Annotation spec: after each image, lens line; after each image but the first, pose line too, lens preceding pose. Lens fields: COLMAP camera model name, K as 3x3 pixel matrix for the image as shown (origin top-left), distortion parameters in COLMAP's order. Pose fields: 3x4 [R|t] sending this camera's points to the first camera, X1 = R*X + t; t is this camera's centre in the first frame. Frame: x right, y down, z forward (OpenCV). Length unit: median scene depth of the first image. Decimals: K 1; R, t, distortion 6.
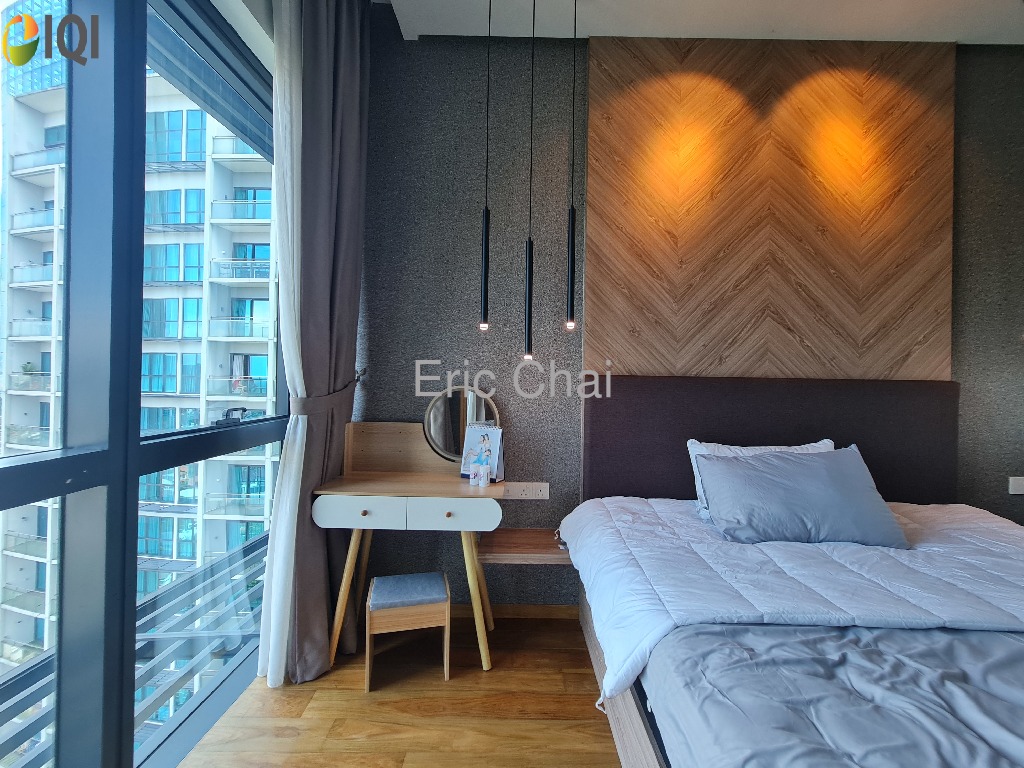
lens RADIAL K [[418.8, 0, 512.6], [0, 418.8, 374.3], [0, 0, 1]] dist [-0.001489, 0.000470]
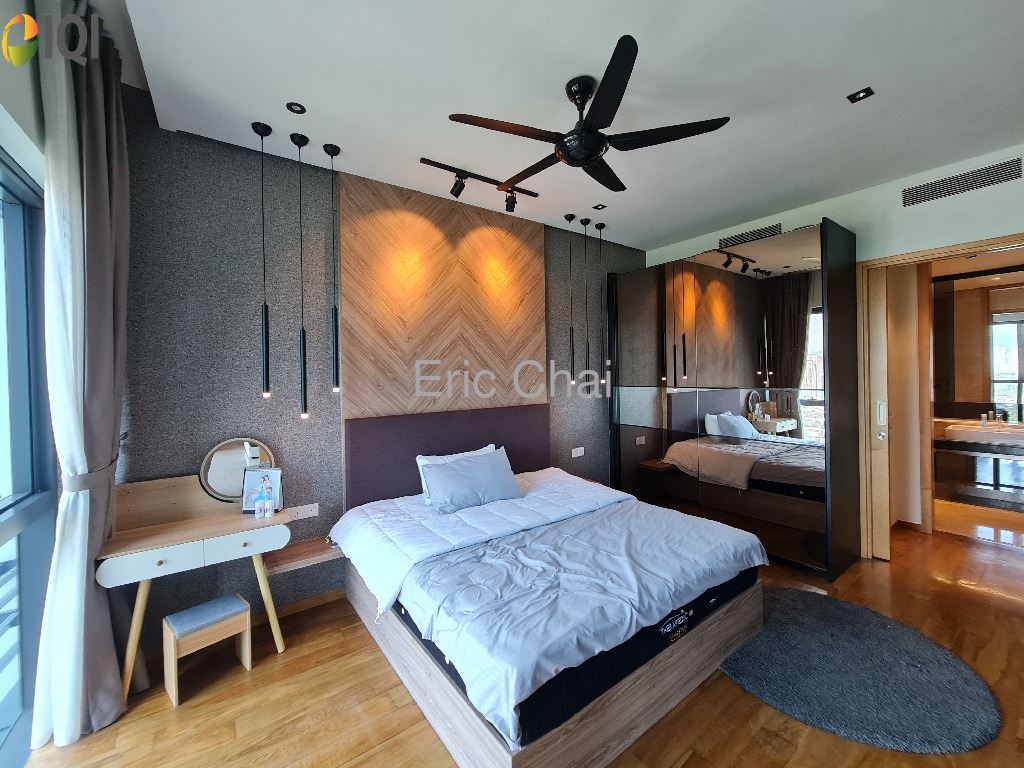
lens RADIAL K [[418.8, 0, 512.6], [0, 418.8, 374.3], [0, 0, 1]] dist [-0.001489, 0.000470]
pose [[0.805833, -0.034586, 0.591131, -0.213298], [0.026961, 0.999400, 0.021720, -0.180572], [-0.591528, -0.001565, 0.806283, -0.487922]]
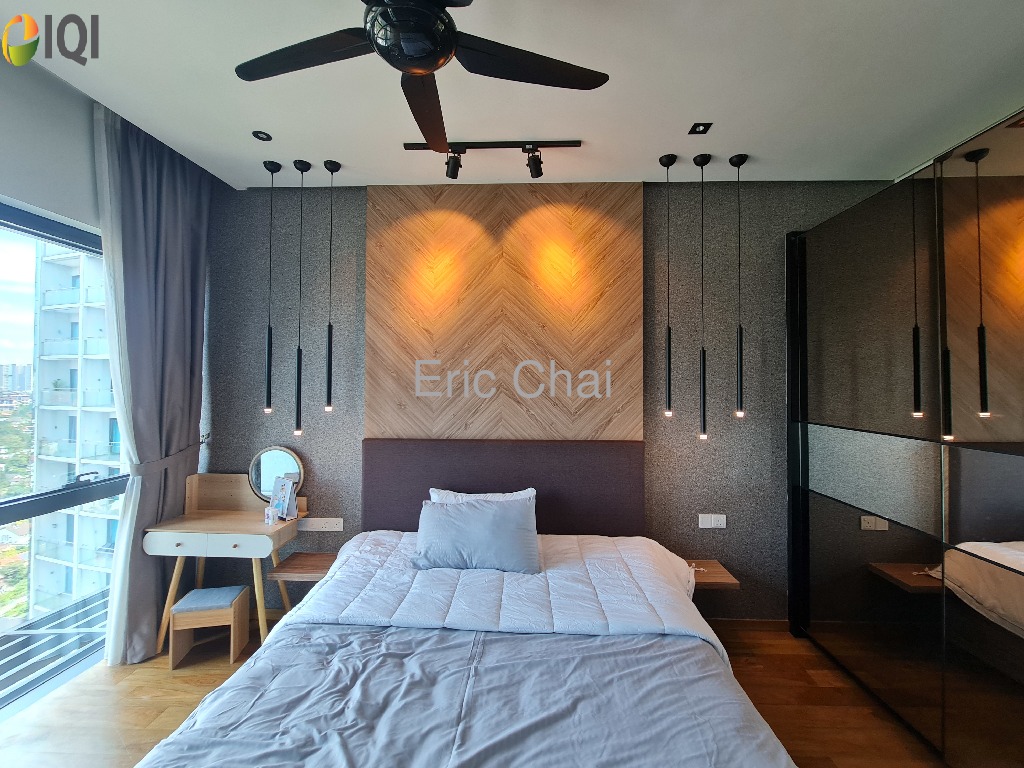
lens RADIAL K [[418.8, 0, 512.6], [0, 418.8, 374.3], [0, 0, 1]] dist [-0.001489, 0.000470]
pose [[0.999054, -0.012904, -0.041517, 0.787703], [0.012417, 0.999851, -0.011973, -0.202059], [0.041665, 0.011446, 0.999066, -0.355777]]
